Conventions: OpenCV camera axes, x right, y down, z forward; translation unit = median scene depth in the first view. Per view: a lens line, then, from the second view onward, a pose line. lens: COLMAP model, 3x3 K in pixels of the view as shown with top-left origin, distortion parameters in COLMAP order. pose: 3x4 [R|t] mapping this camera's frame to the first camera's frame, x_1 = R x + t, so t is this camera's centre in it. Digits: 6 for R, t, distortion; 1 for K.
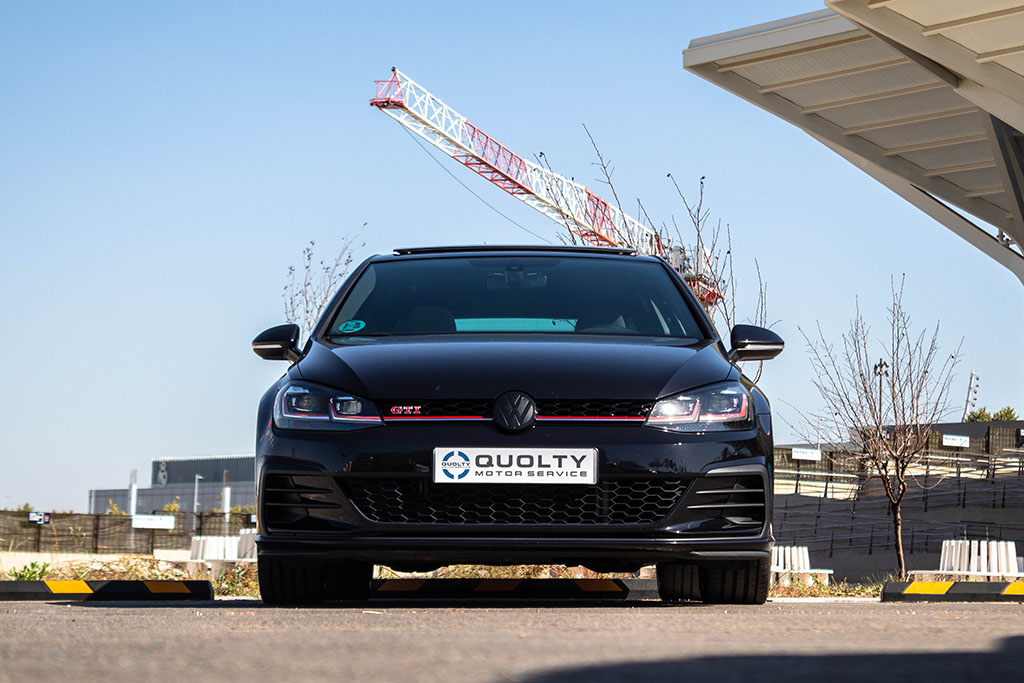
lens RADIAL K [[2802.9, 0, 512.0], [0, 2802.9, 341.5], [0, 0, 1]] dist [0.117608, 0.349052]
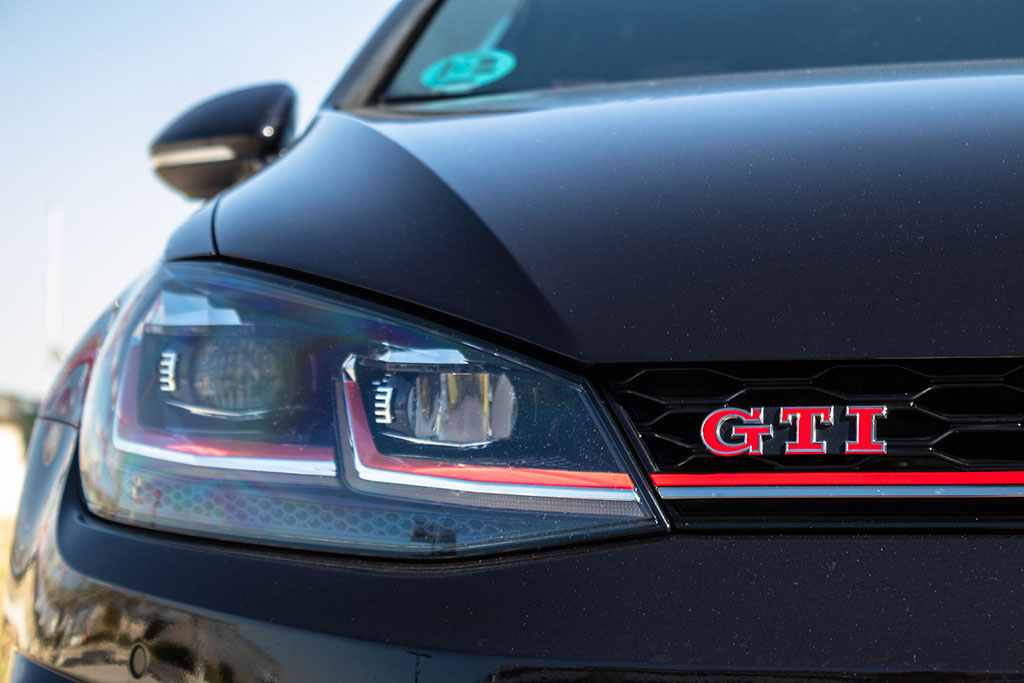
lens RADIAL K [[2426.9, 0, 512.0], [0, 2426.9, 341.5], [0, 0, 1]] dist [0.106861, 0.647301]
pose [[0.998608, -0.018532, -0.049385, -0.045896], [0.020632, 0.998889, 0.042371, 0.012805], [0.048545, -0.043331, 0.997881, 0.840080]]
